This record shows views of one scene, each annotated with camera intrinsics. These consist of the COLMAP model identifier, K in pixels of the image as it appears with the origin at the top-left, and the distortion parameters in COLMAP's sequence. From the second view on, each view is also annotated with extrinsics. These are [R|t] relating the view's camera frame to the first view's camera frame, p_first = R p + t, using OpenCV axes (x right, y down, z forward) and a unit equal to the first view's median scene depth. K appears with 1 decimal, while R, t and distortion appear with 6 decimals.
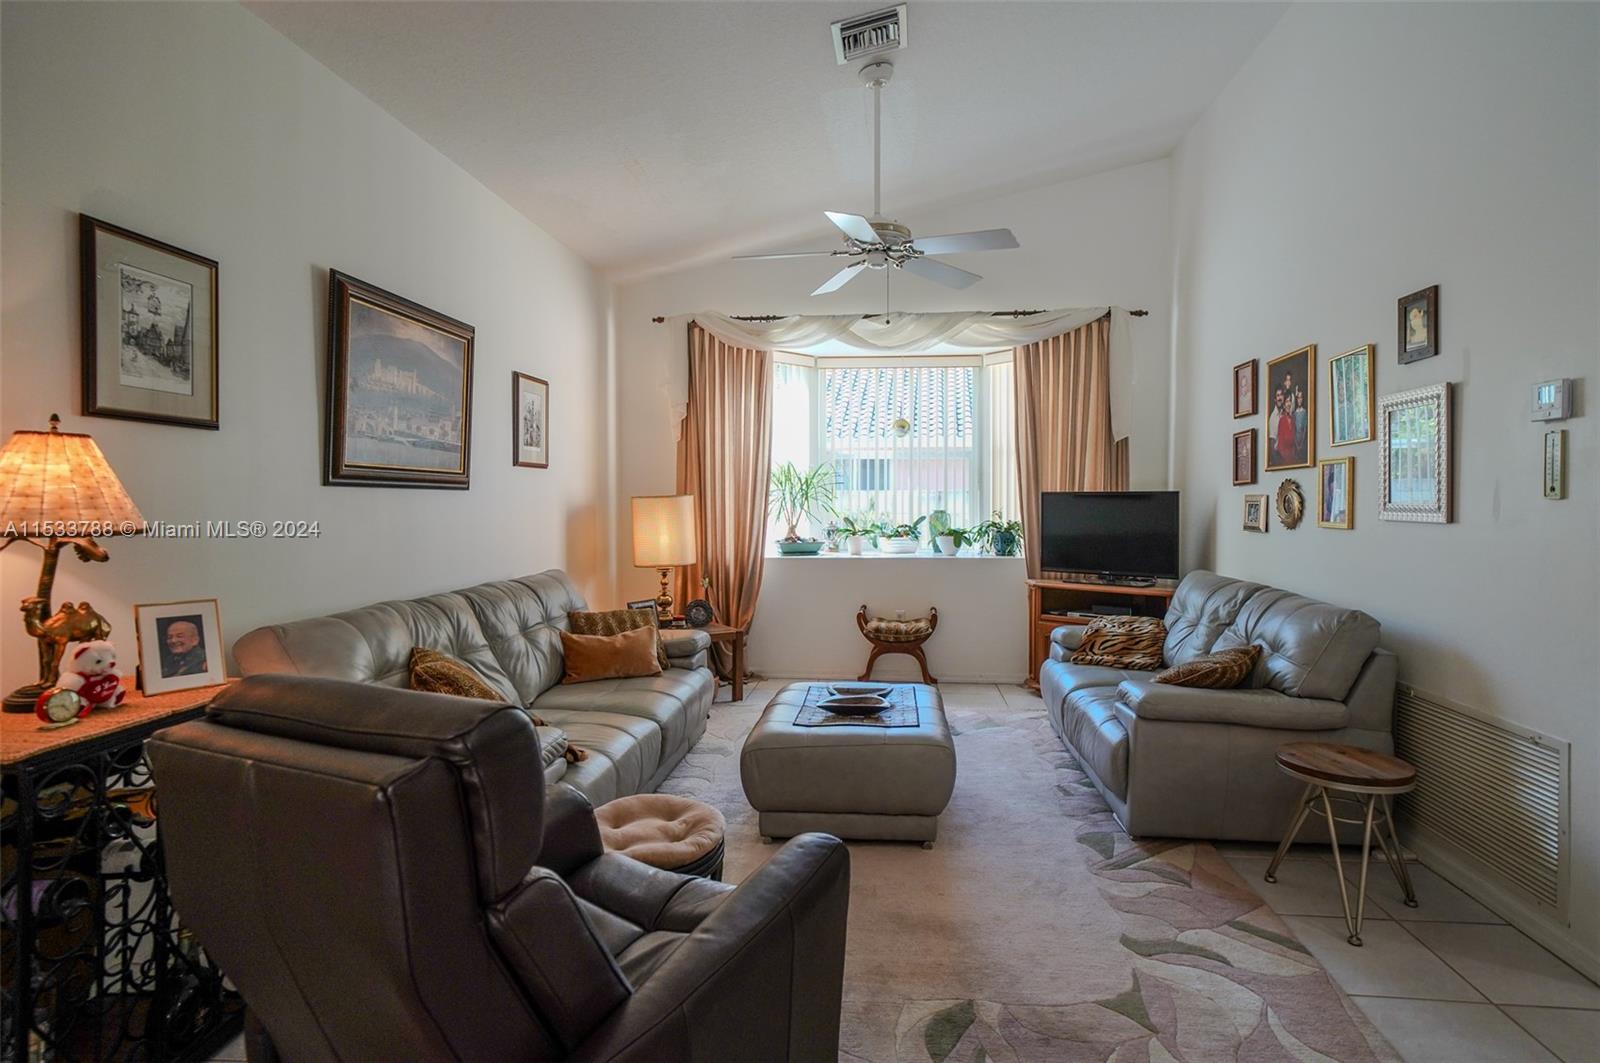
lens RADIAL K [[828.8, 0, 824.4], [0, 828.8, 504.4], [0, 0, 1]] dist [0.015627, -0.000480]
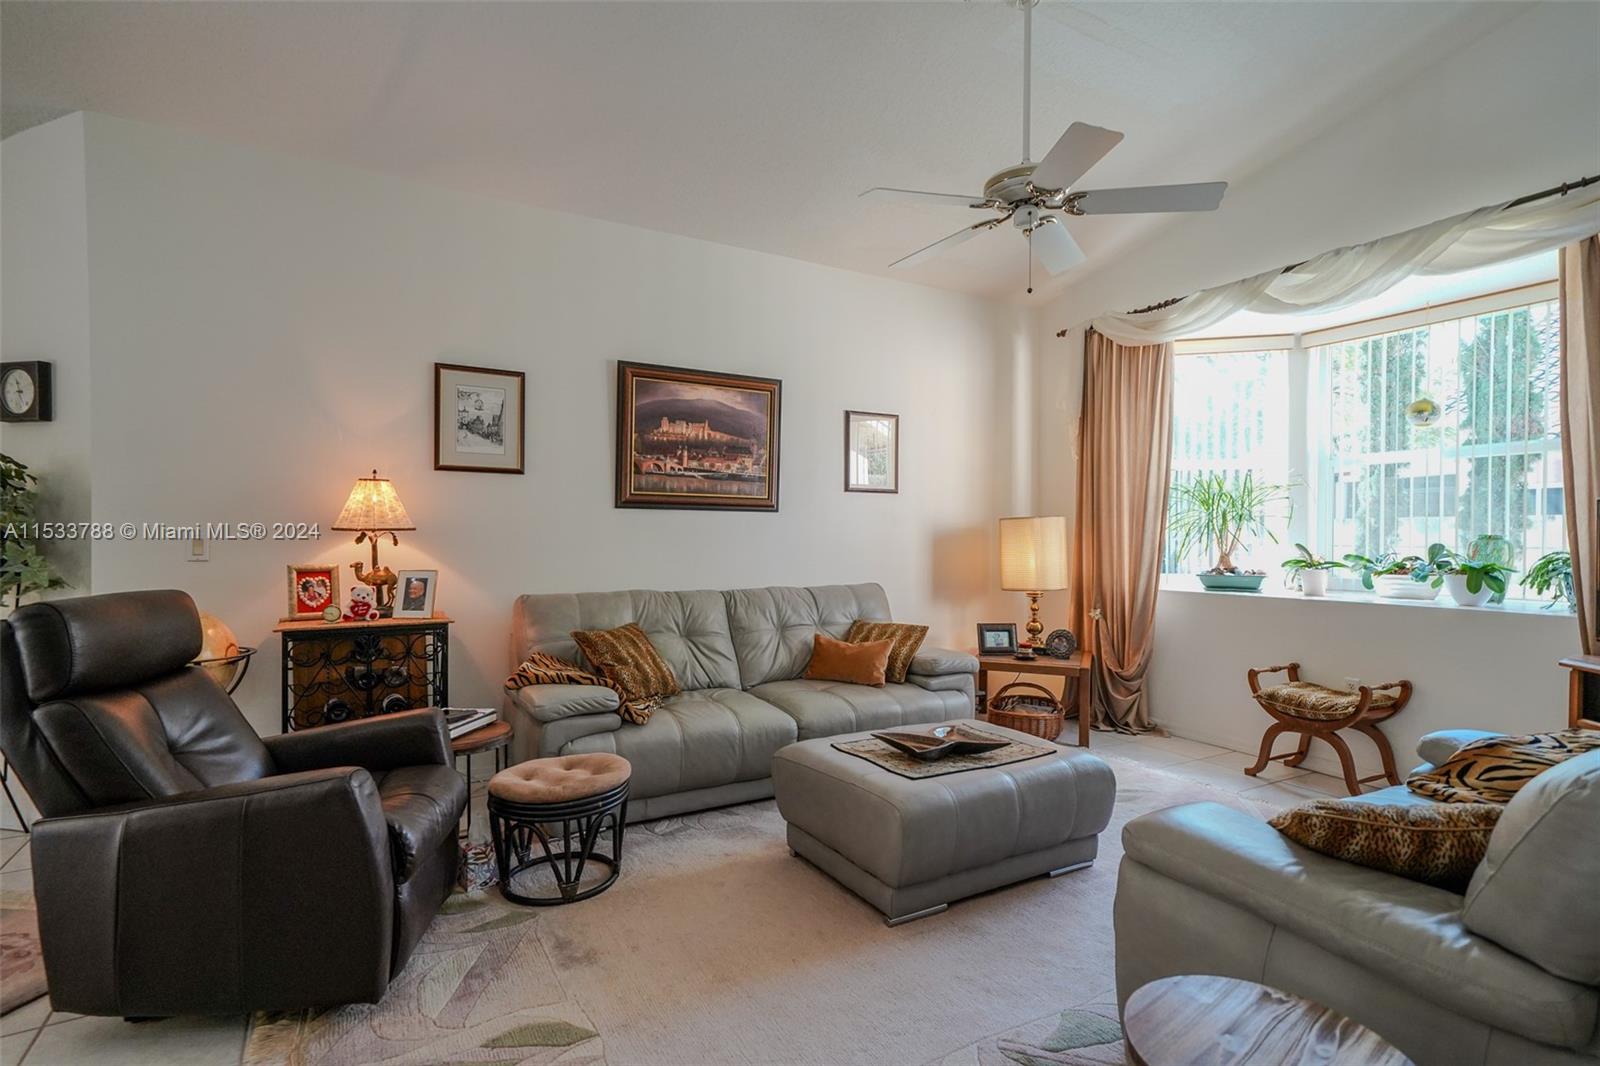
lens RADIAL K [[775.5, 0, 792.0], [0, 775.5, 537.0], [0, 0, 1]] dist [0.015331, 0.000368]
pose [[0.568324, 0.002765, -0.822800, 0.458157], [-0.007367, 0.999971, -0.001728, 0.018487], [0.822772, 0.007044, 0.568328, 0.307213]]
